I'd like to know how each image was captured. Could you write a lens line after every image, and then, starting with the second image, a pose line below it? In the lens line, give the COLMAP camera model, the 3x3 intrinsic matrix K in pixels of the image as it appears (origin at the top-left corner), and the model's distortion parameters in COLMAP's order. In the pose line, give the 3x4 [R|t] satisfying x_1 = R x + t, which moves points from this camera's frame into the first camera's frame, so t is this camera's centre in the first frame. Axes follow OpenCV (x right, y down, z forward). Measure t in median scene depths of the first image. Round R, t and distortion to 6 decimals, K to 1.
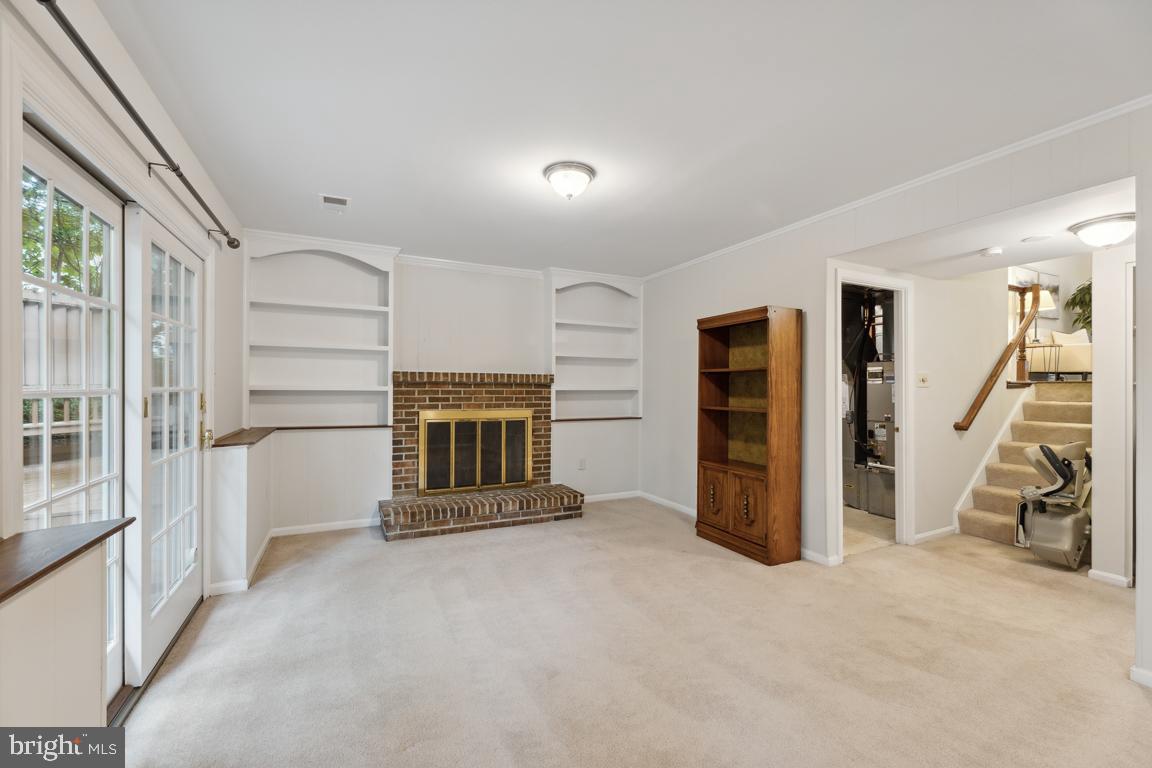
lens RADIAL K [[470.7, 0, 571.7], [0, 470.7, 386.7], [0, 0, 1]] dist [0.004193, 0.000007]
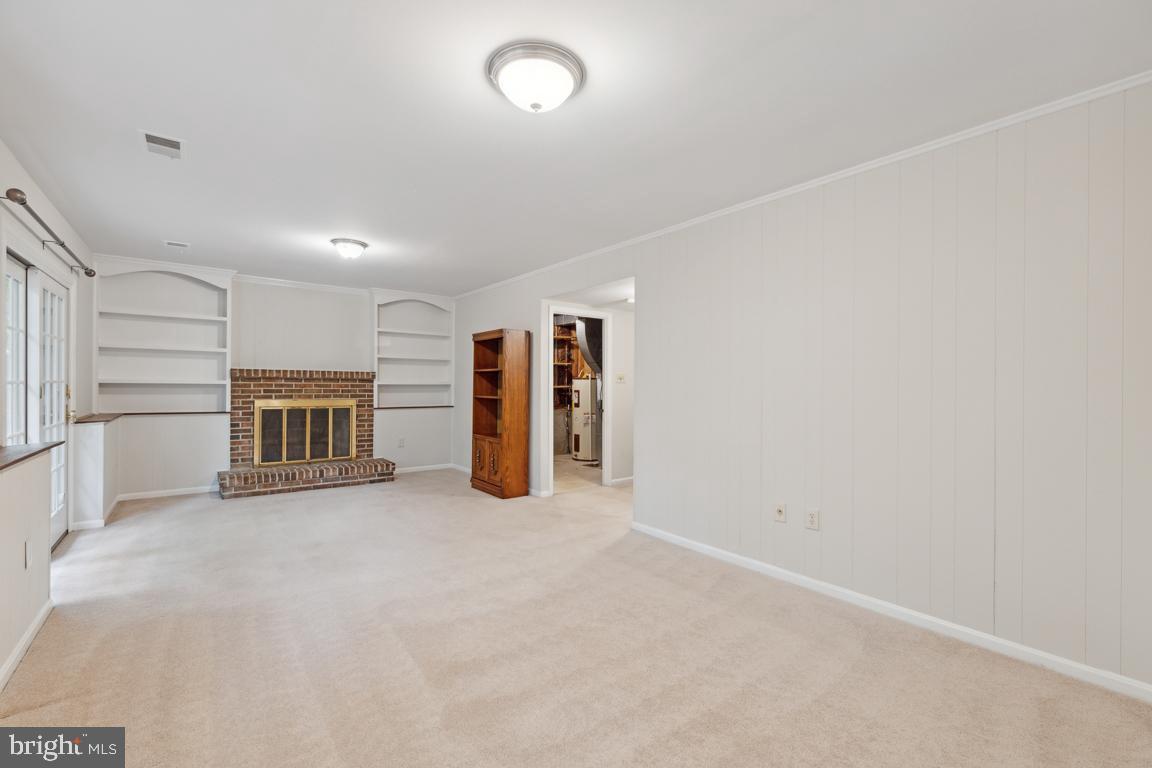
lens RADIAL K [[488.2, 0, 571.4], [0, 488.2, 385.3], [0, 0, 1]] dist [0.003114, 0.000227]
pose [[0.978827, 0.002987, 0.204668, 0.242347], [-0.003882, 0.999985, 0.003971, 0.003229], [-0.204653, -0.004681, 0.978823, -0.461036]]
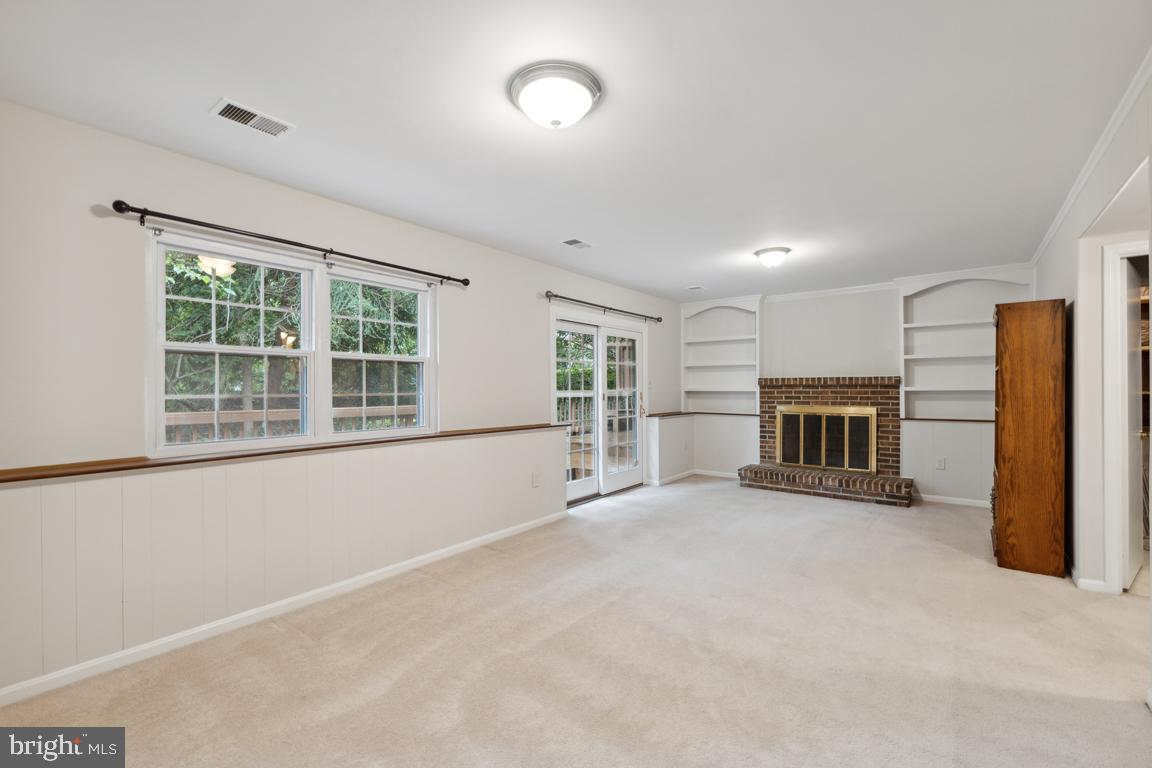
lens RADIAL K [[488.2, 0, 576.0], [0, 488.2, 388.8], [0, 0, 1]] dist [0.003114, 0.000227]
pose [[0.445015, -0.006997, -0.895496, 0.736369], [0.006398, 0.999969, -0.004633, 0.004037], [0.895500, -0.003668, 0.445046, -0.197473]]
